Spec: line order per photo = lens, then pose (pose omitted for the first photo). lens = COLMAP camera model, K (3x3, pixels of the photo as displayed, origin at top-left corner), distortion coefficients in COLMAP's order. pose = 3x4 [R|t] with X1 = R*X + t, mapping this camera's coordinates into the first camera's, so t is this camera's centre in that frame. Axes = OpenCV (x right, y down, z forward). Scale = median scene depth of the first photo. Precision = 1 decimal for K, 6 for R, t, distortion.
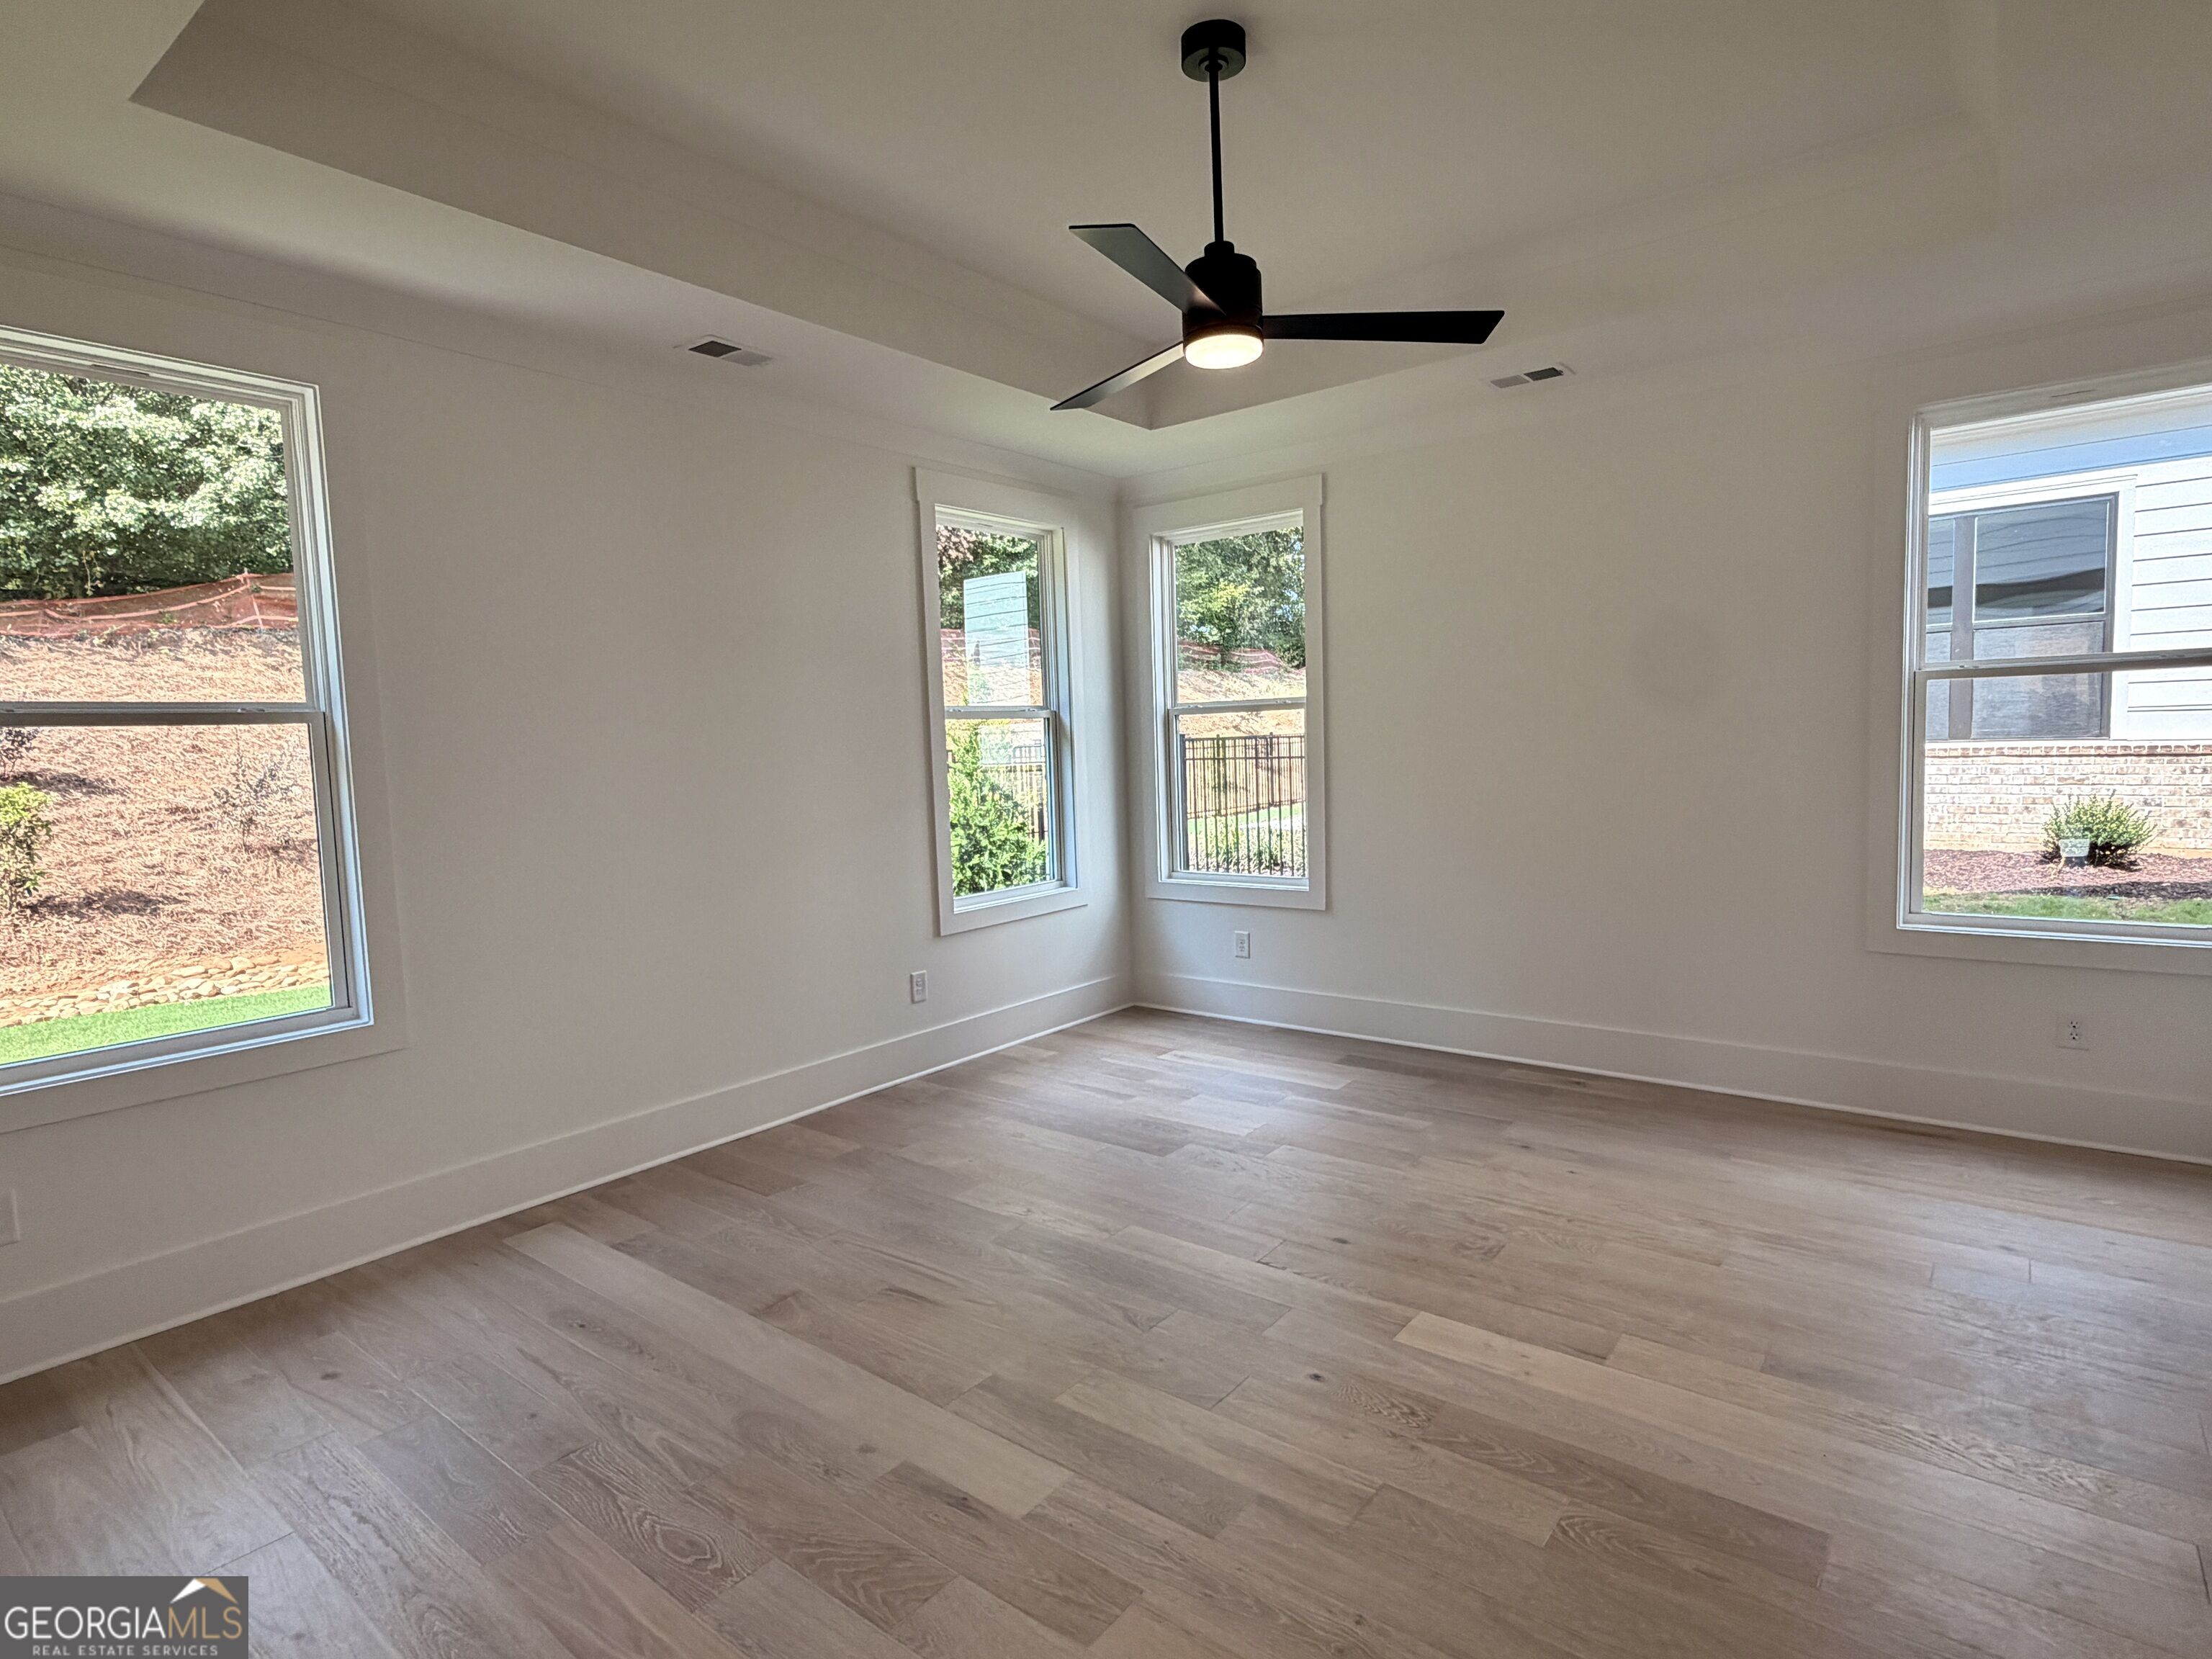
lens RADIAL K [[1125.0, 0, 1106.0], [0, 1125.0, 829.5], [0, 0, 1]] dist [-0.001297, 0.000253]
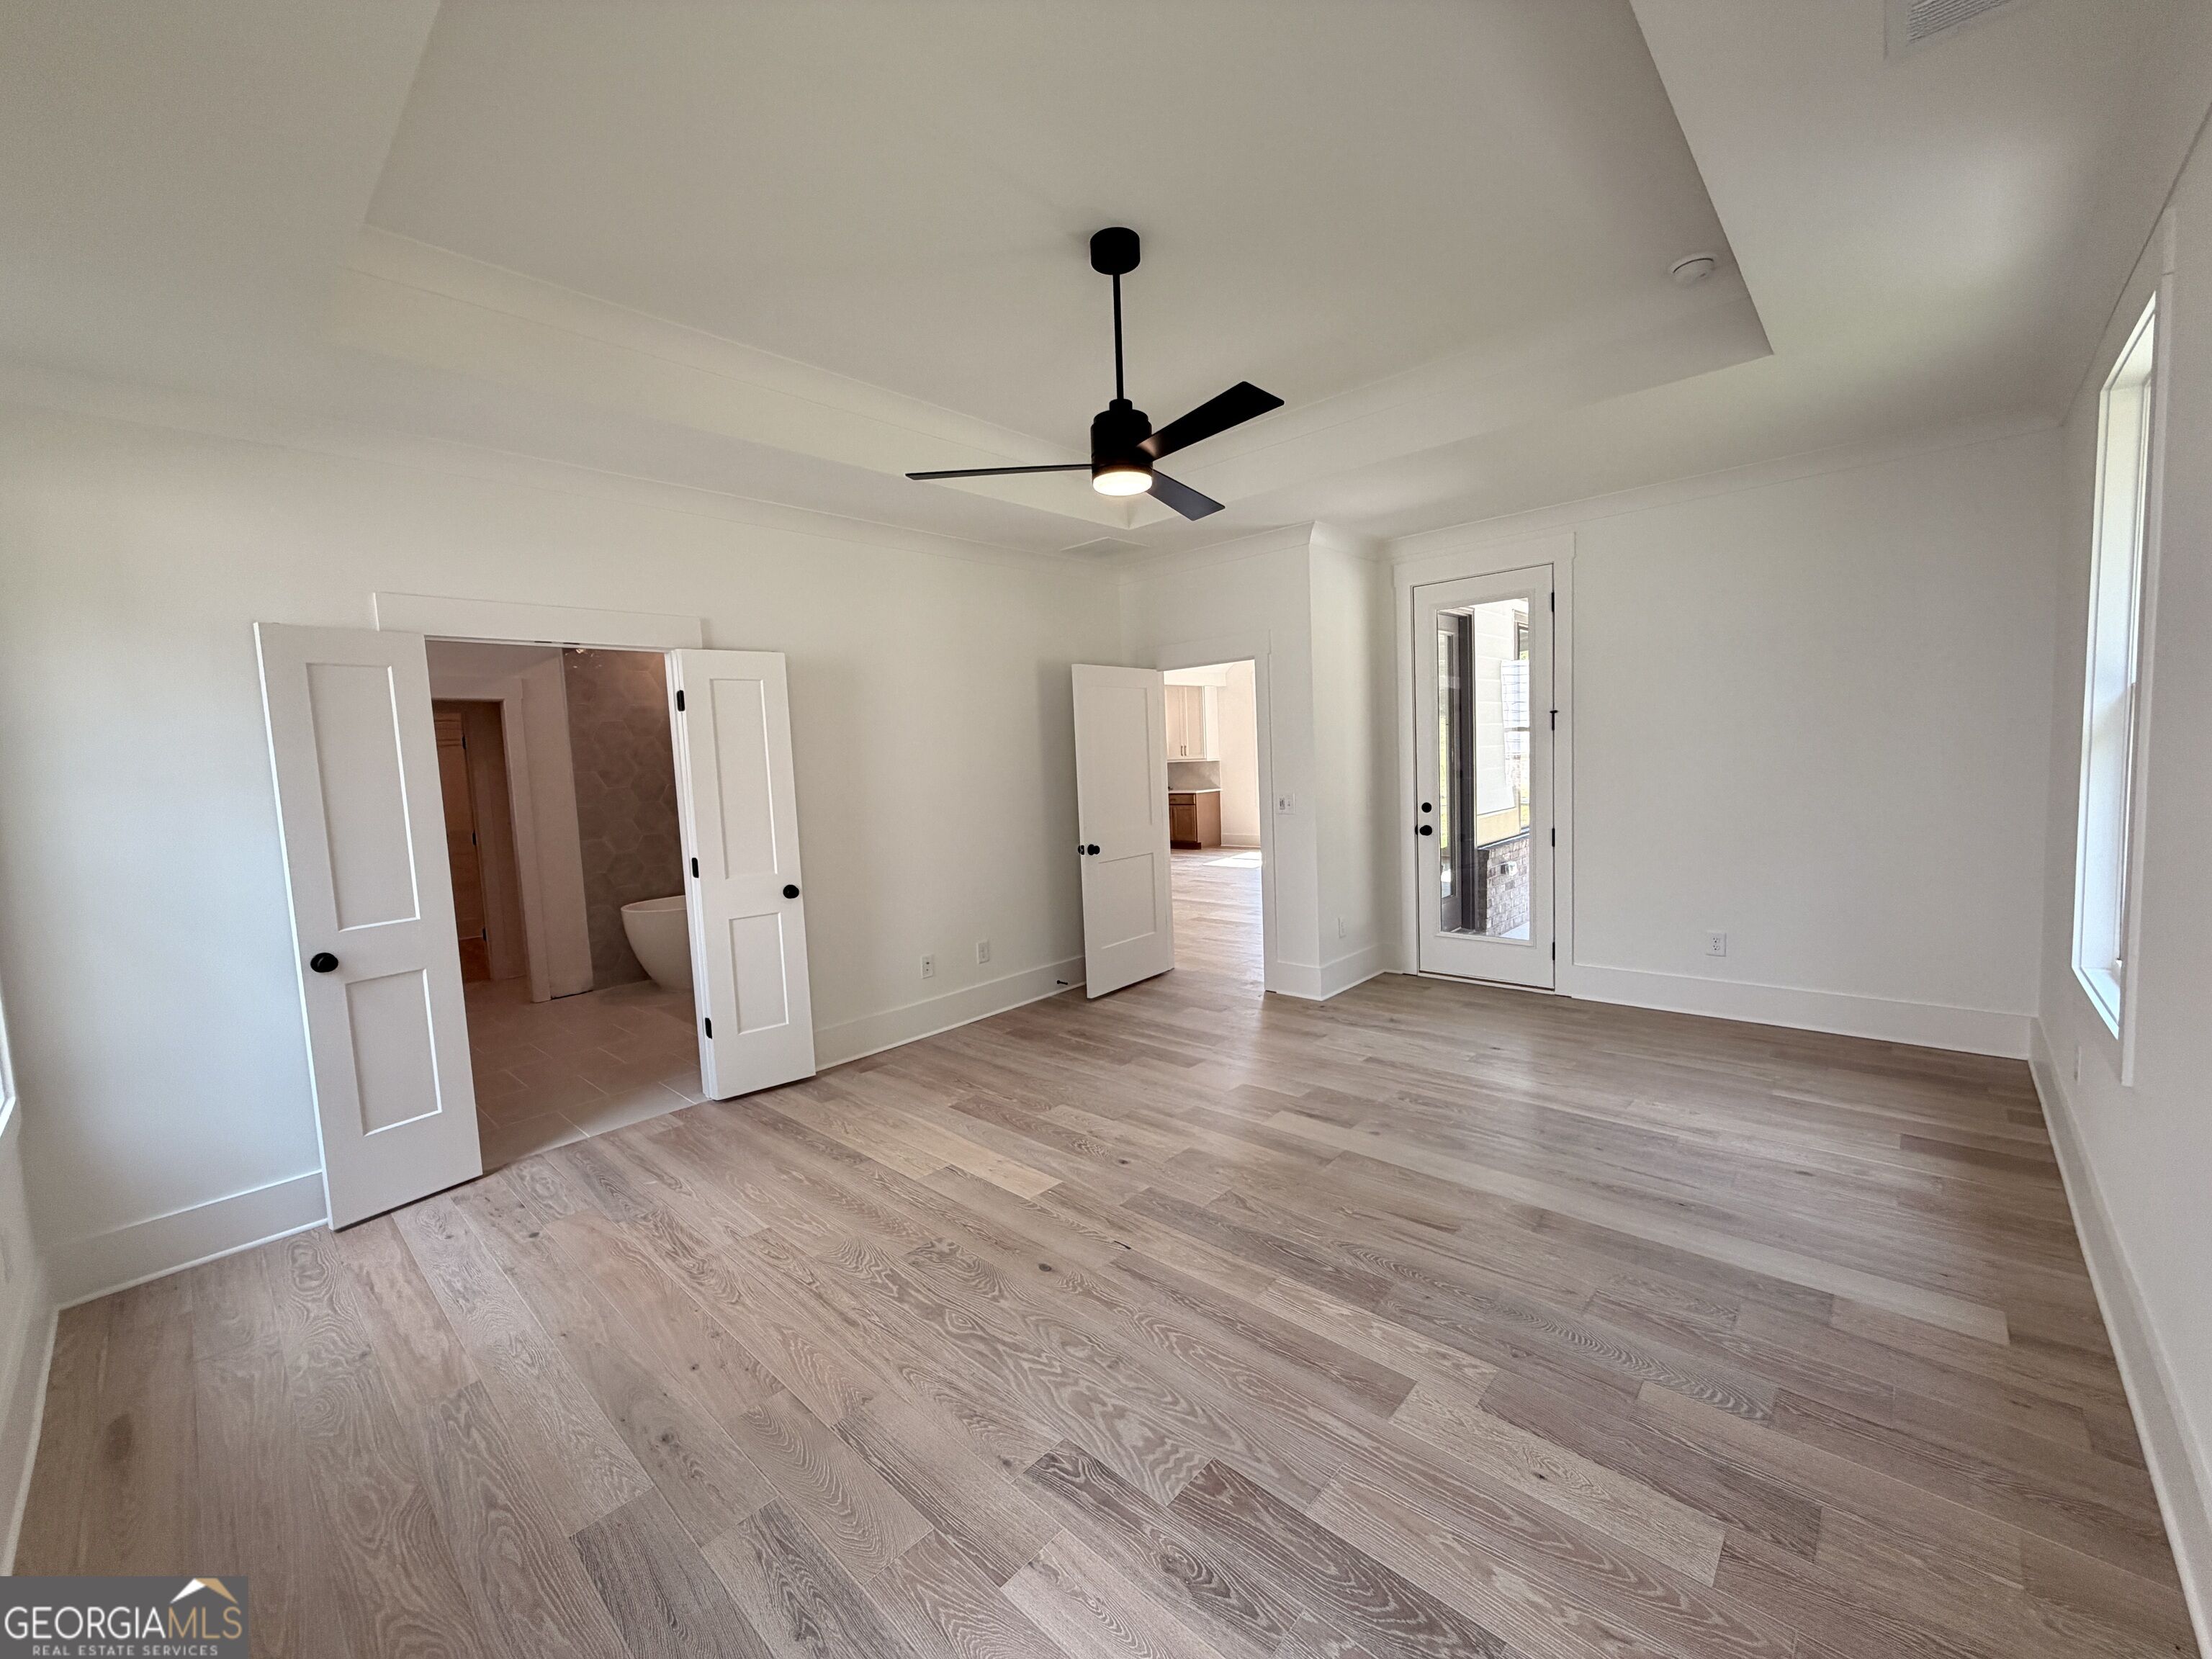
lens RADIAL K [[883.2, 0, 1106.0], [0, 883.2, 829.5], [0, 0, 1]] dist [0.000510, 0.000155]
pose [[-0.993837, 0.070127, 0.085855, 0.058660], [0.083521, 0.982925, 0.163957, -0.184864], [-0.072892, 0.170117, -0.982724, 1.925619]]
